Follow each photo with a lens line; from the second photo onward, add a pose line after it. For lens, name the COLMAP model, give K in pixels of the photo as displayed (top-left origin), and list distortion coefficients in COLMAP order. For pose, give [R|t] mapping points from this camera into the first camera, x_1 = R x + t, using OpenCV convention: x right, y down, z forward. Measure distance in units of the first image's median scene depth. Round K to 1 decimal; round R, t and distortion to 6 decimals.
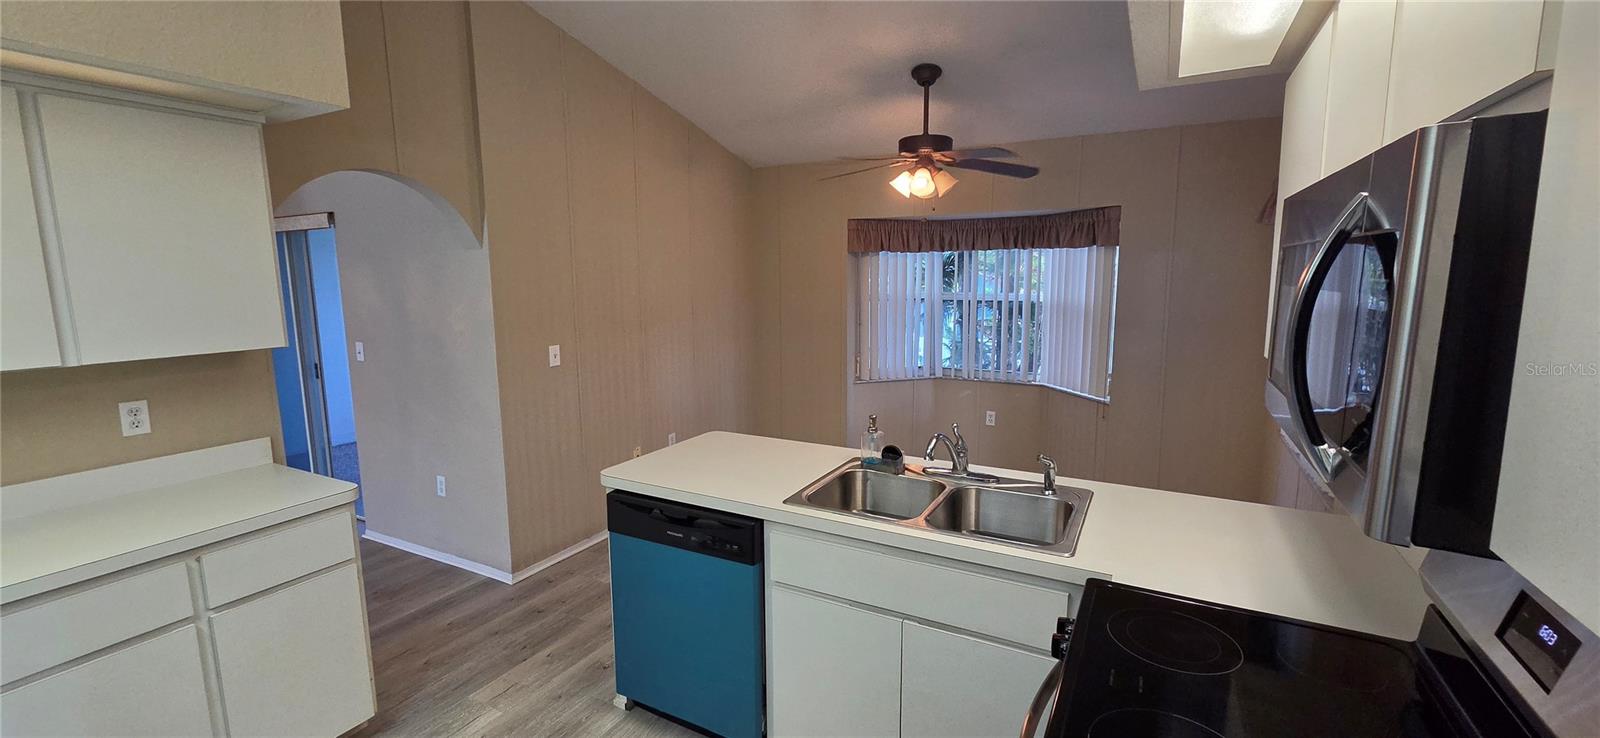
lens RADIAL K [[653.8, 0, 796.3], [0, 653.8, 364.6], [0, 0, 1]] dist [0.002827, 0.000258]
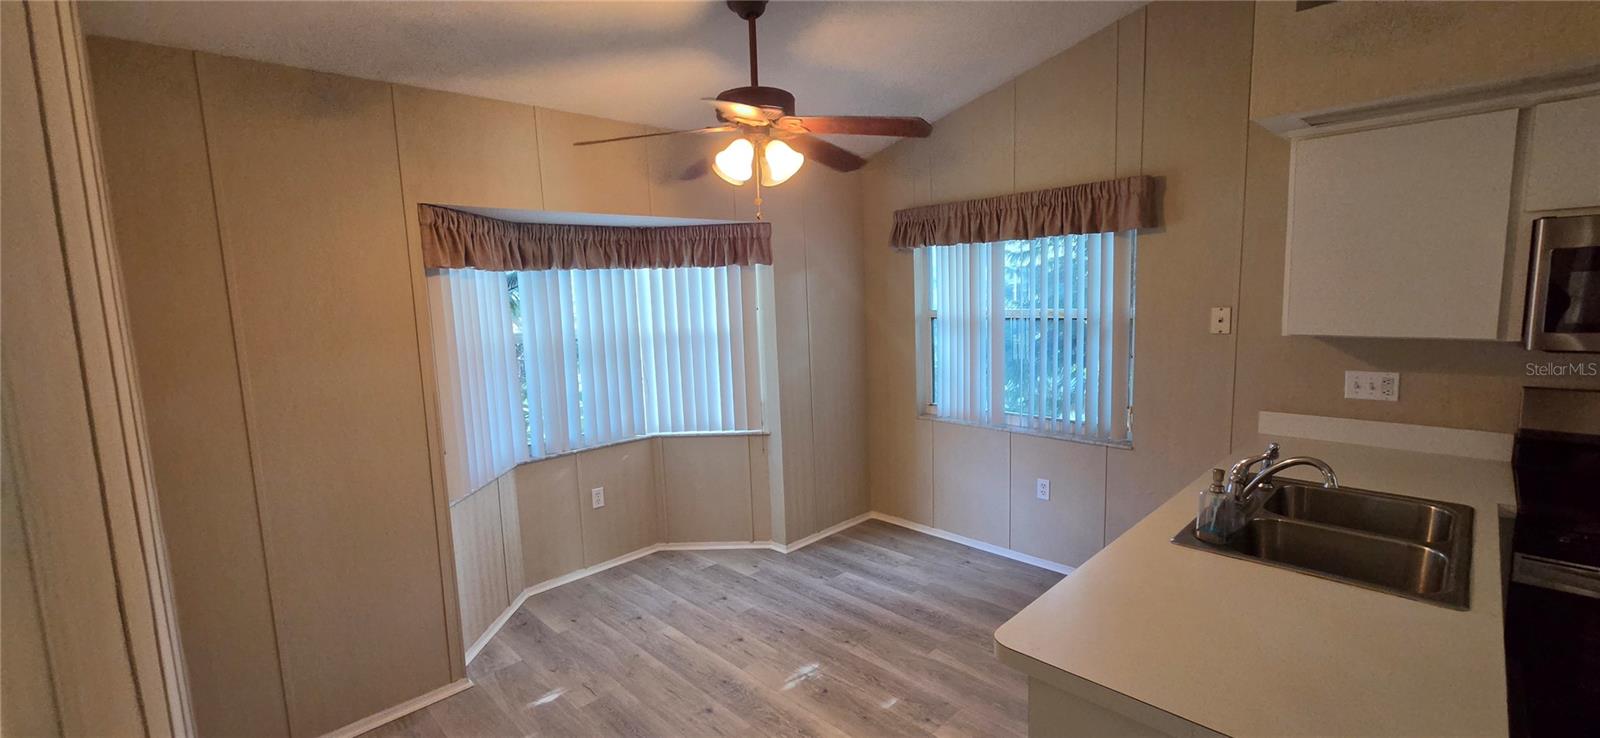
lens RADIAL K [[655.7, 0, 799.9], [0, 655.7, 366.1], [0, 0, 1]] dist [0.001837, 0.000554]
pose [[0.328828, -0.108567, 0.938129, -0.549266], [0.171492, 0.983719, 0.053733, -0.115025], [-0.928689, 0.143212, 0.342093, 0.917024]]
